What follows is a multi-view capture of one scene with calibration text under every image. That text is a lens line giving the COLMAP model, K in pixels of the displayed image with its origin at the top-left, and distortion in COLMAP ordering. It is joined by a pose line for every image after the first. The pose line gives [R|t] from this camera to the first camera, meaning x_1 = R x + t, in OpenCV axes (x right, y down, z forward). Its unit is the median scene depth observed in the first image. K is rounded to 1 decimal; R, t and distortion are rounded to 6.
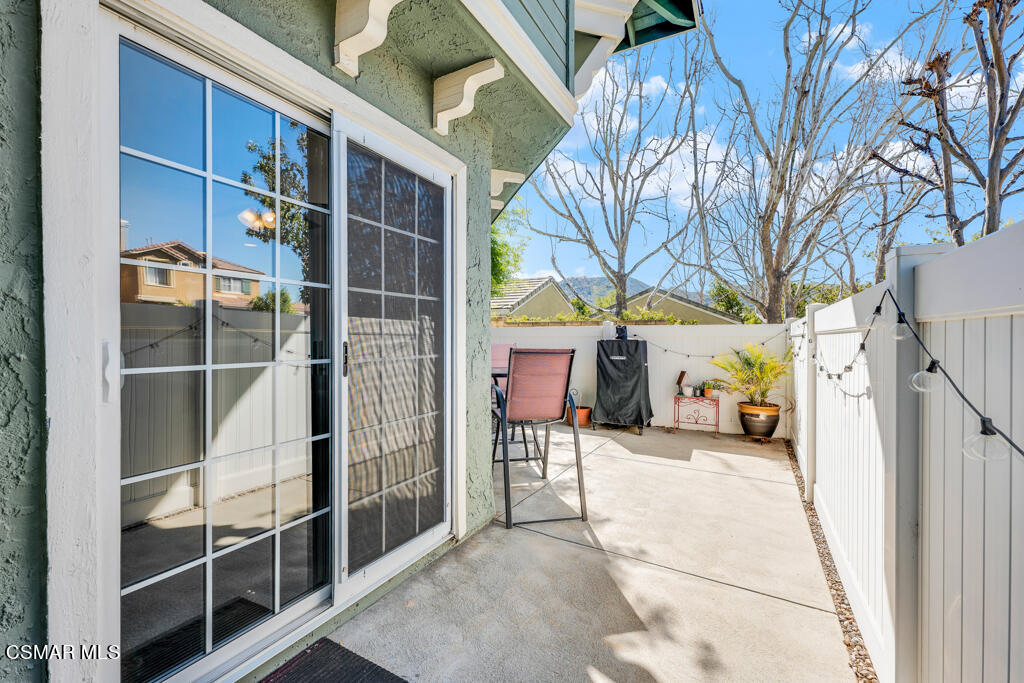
lens RADIAL K [[421.4, 0, 508.9], [0, 421.4, 342.9], [0, 0, 1]] dist [0.002609, 0.000302]
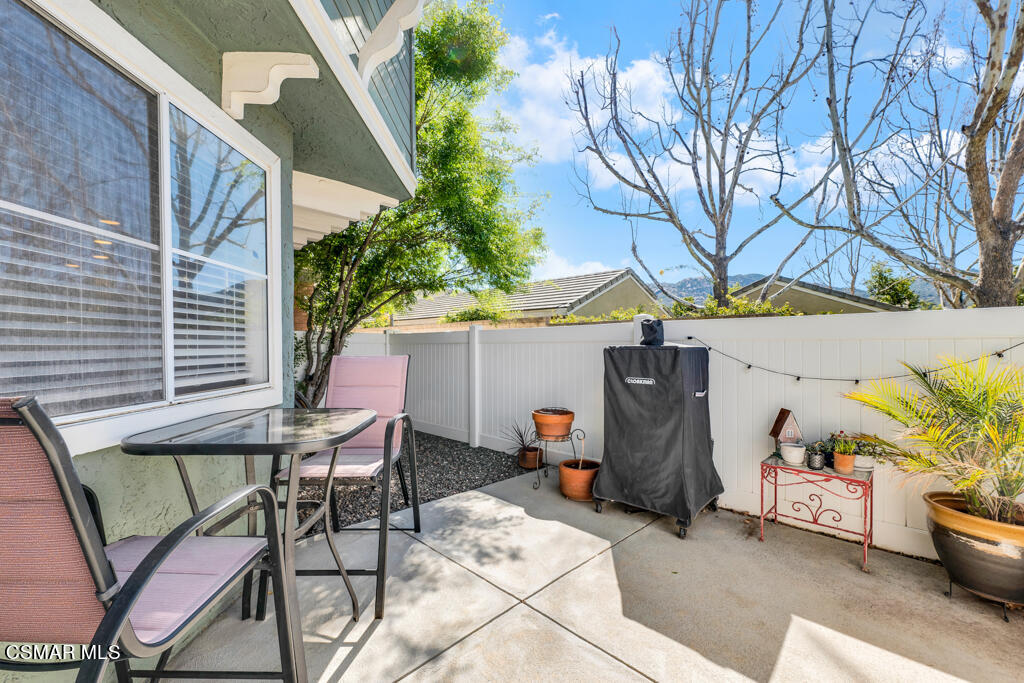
lens RADIAL K [[418.3, 0, 497.5], [0, 418.3, 349.0], [0, 0, 1]] dist [0.000839, -0.000030]
pose [[0.961194, -0.003406, -0.275852, 0.221288], [0.003529, 0.999994, -0.000053, -0.004836], [0.275850, -0.000923, 0.961200, 0.428559]]
